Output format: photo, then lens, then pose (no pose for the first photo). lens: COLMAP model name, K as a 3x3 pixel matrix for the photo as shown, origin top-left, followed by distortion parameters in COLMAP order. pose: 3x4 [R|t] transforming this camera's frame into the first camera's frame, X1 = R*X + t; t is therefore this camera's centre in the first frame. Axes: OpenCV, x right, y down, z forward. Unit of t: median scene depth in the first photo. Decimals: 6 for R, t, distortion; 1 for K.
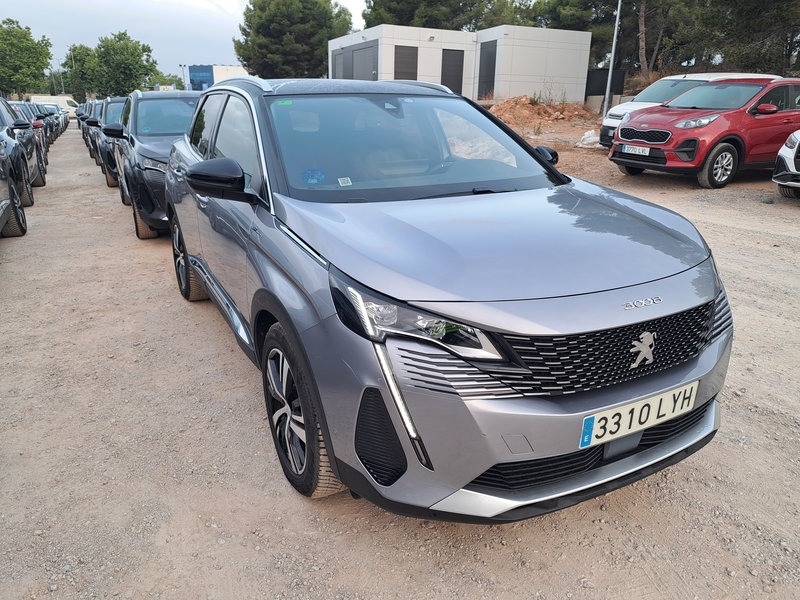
lens RADIAL K [[571.1, 0, 400.0], [0, 571.1, 300.0], [0, 0, 1]] dist [0.053716, -0.043771]
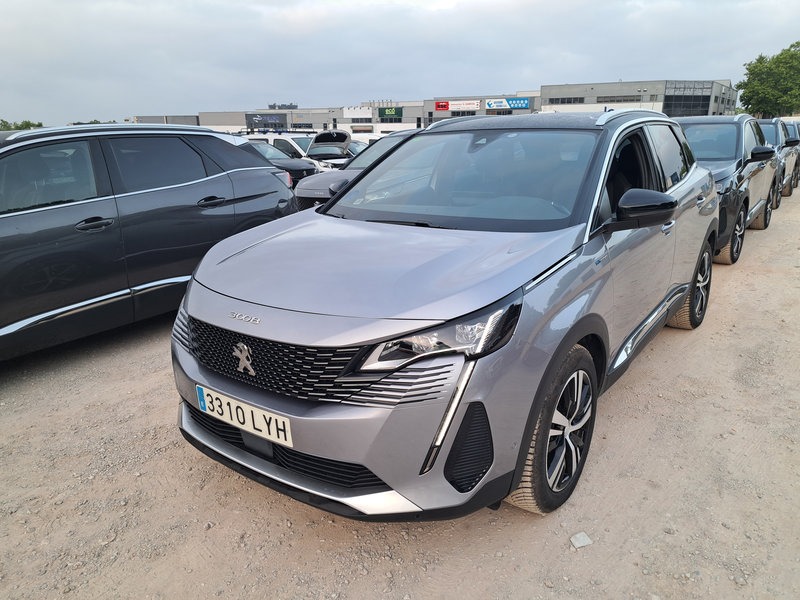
lens RADIAL K [[571.1, 0, 400.0], [0, 571.1, 300.0], [0, 0, 1]] dist [0.053716, -0.043771]
pose [[0.429049, 0.236008, -0.871904, 1.500816], [-0.264651, 0.955748, 0.128473, -0.251359], [0.863642, 0.175630, 0.472523, 0.694573]]
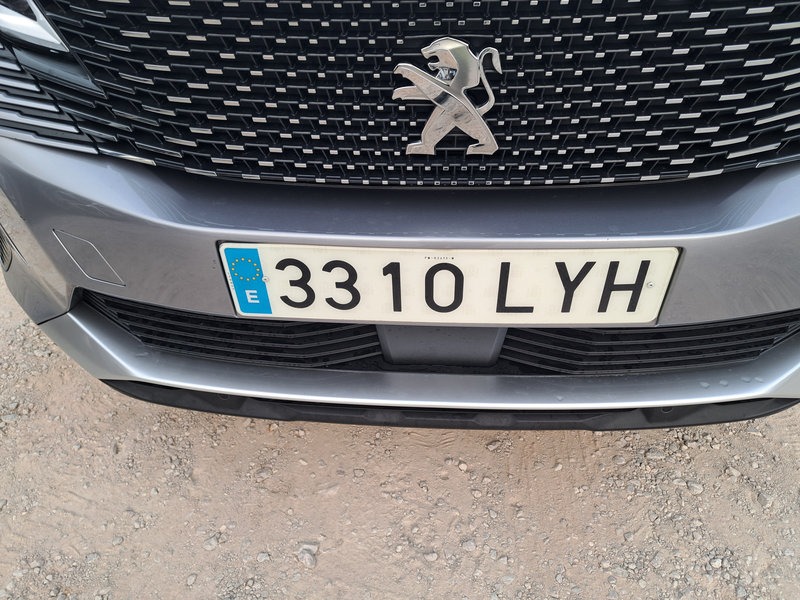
lens RADIAL K [[571.1, 0, 400.0], [0, 571.1, 300.0], [0, 0, 1]] dist [0.053716, -0.043771]
pose [[0.850565, 0.300754, -0.431377, 0.562476], [-0.144358, 0.922336, 0.358409, 0.075564], [0.505668, -0.242577, 0.827923, 0.674960]]
